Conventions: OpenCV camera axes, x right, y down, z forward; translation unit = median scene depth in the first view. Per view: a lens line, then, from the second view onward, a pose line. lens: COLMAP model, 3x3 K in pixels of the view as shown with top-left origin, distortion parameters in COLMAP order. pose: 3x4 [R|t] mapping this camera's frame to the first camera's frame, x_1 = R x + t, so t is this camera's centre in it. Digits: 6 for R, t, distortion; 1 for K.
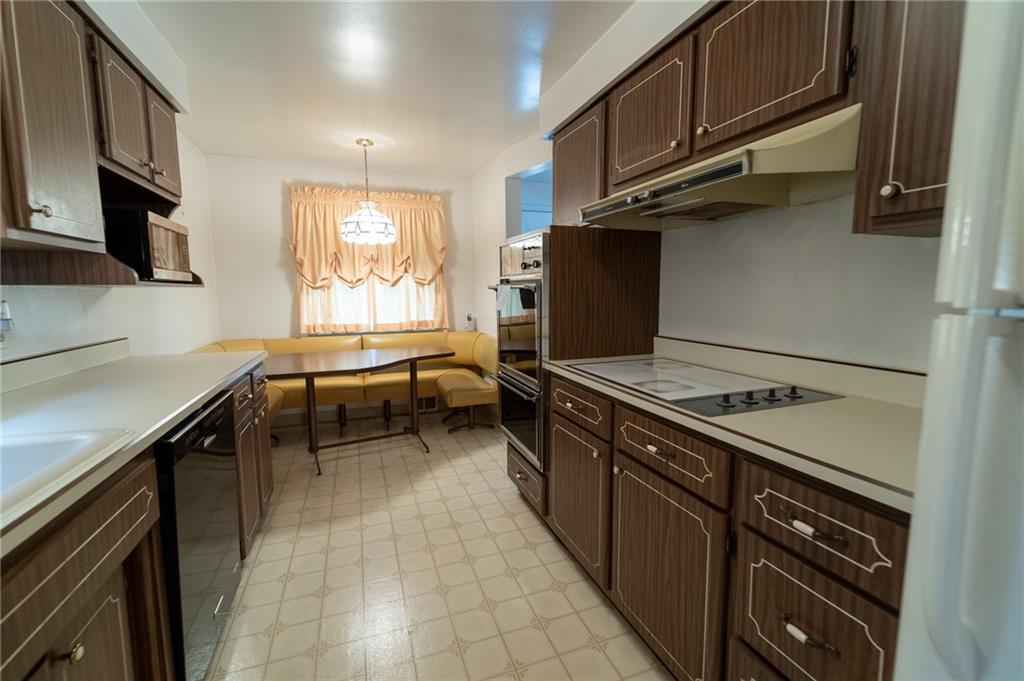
lens RADIAL K [[419.3, 0, 509.7], [0, 419.3, 334.8], [0, 0, 1]] dist [-0.001541, 0.000044]
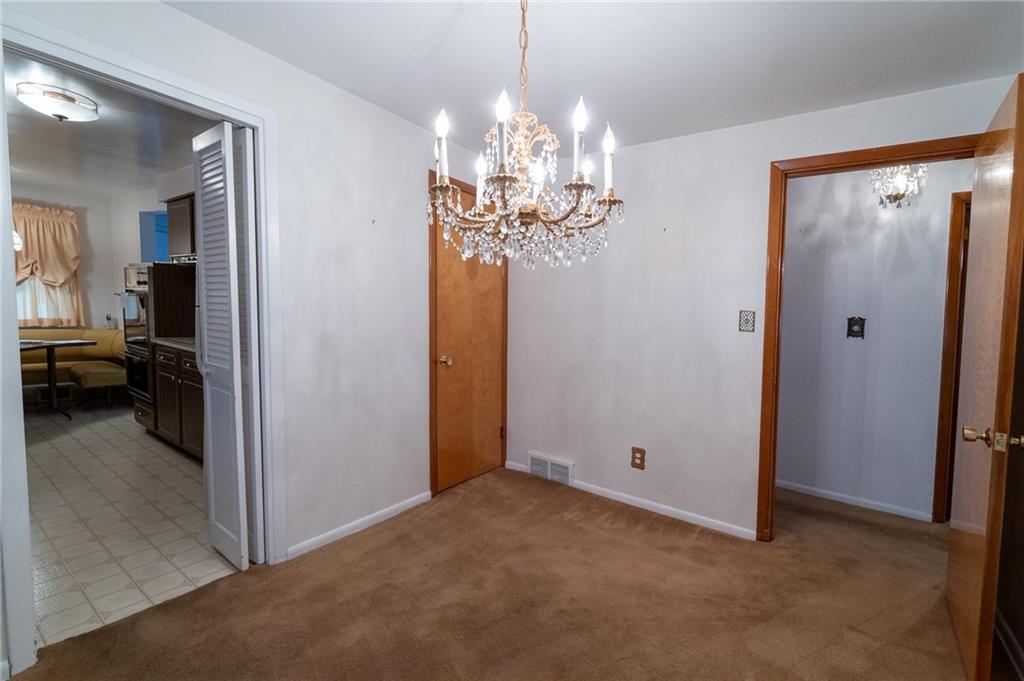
lens RADIAL K [[439.9, 0, 499.6], [0, 439.9, 353.2], [0, 0, 1]] dist [0.000700, 0.000211]
pose [[0.829491, -0.006599, 0.558481, 0.137829], [0.005010, 0.999978, 0.004375, 0.066534], [-0.558498, -0.000831, 0.829506, -0.712922]]
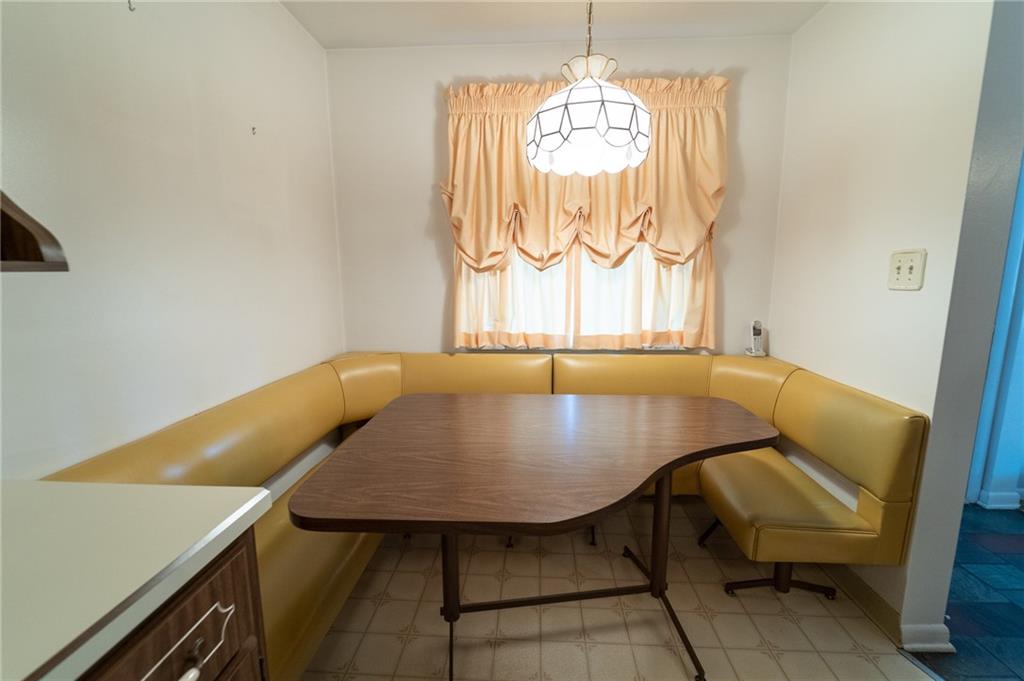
lens RADIAL K [[419.3, 0, 509.7], [0, 419.3, 334.8], [0, 0, 1]] dist [-0.001541, 0.000044]
pose [[0.913300, 0.062908, -0.402401, -0.186519], [-0.046526, 0.997647, 0.050366, -0.052442], [0.404622, -0.027277, 0.914077, 0.476998]]
